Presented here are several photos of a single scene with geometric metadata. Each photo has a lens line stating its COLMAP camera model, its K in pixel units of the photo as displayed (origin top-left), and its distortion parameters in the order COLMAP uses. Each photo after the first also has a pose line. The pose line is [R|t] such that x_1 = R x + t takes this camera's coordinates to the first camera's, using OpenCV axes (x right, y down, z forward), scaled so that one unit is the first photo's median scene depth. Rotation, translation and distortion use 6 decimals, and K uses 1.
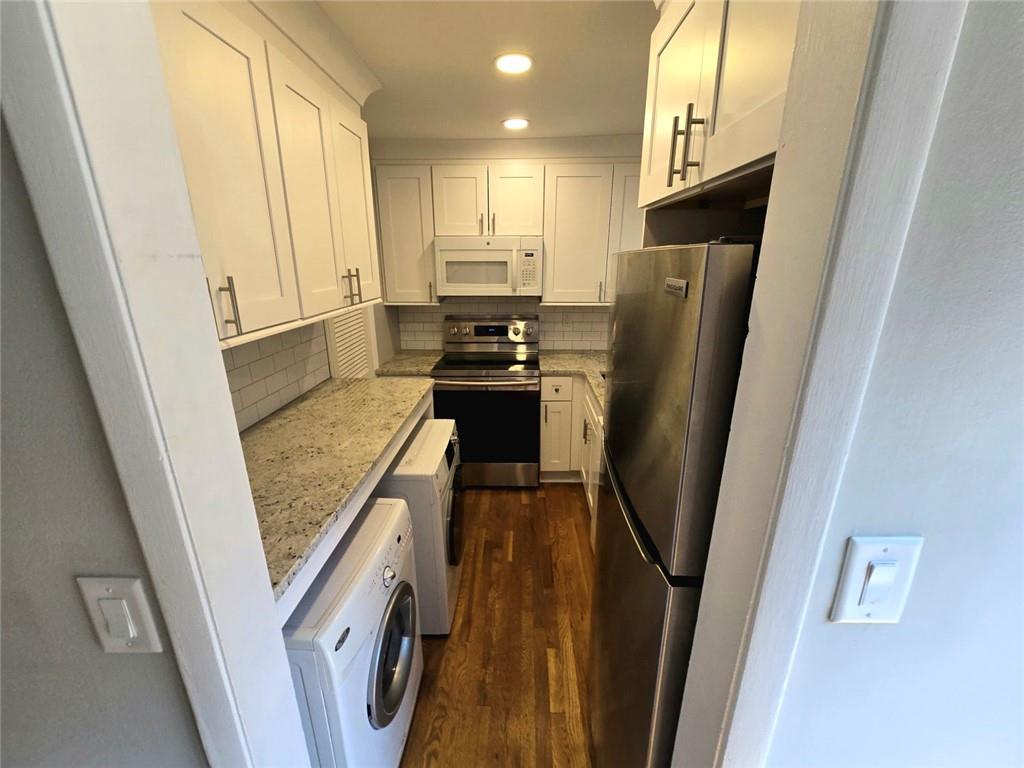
lens RADIAL K [[414.5, 0, 511.9], [0, 414.5, 383.6], [0, 0, 1]] dist [-0.001289, 0.000233]
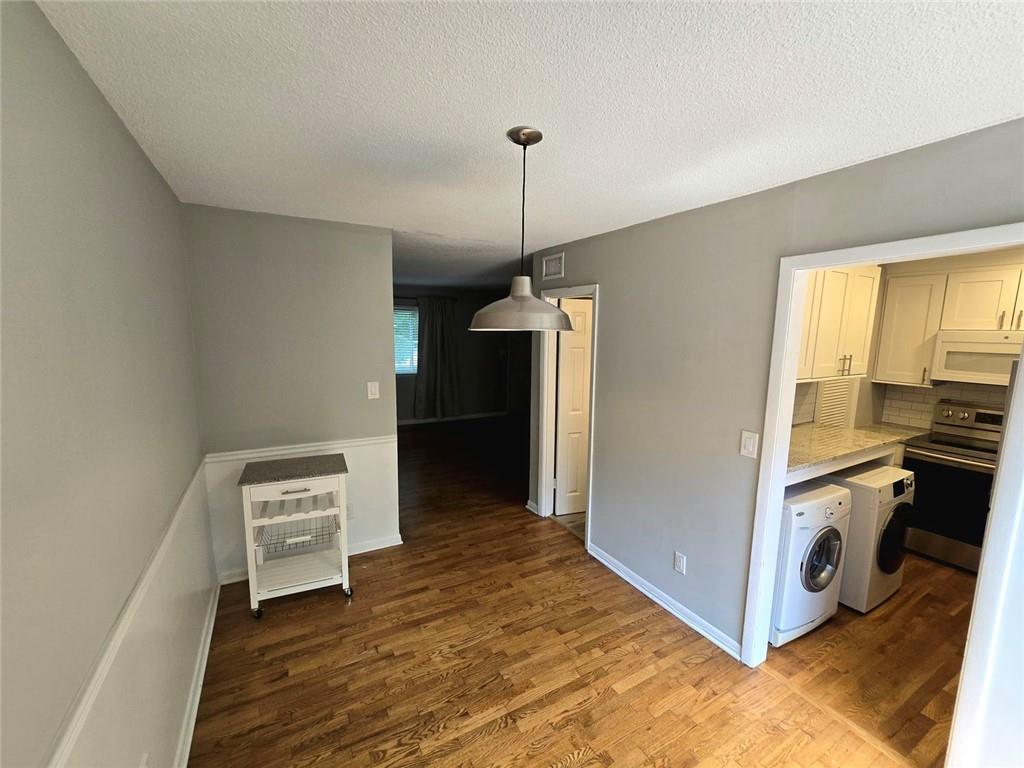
lens RADIAL K [[414.5, 0, 507.1], [0, 414.5, 386.4], [0, 0, 1]] dist [-0.001289, 0.000233]
pose [[0.502631, 0.129026, -0.854818, 0.230943], [-0.266326, 0.963819, -0.011120, 0.144248], [0.822455, 0.233249, 0.518808, -0.605298]]
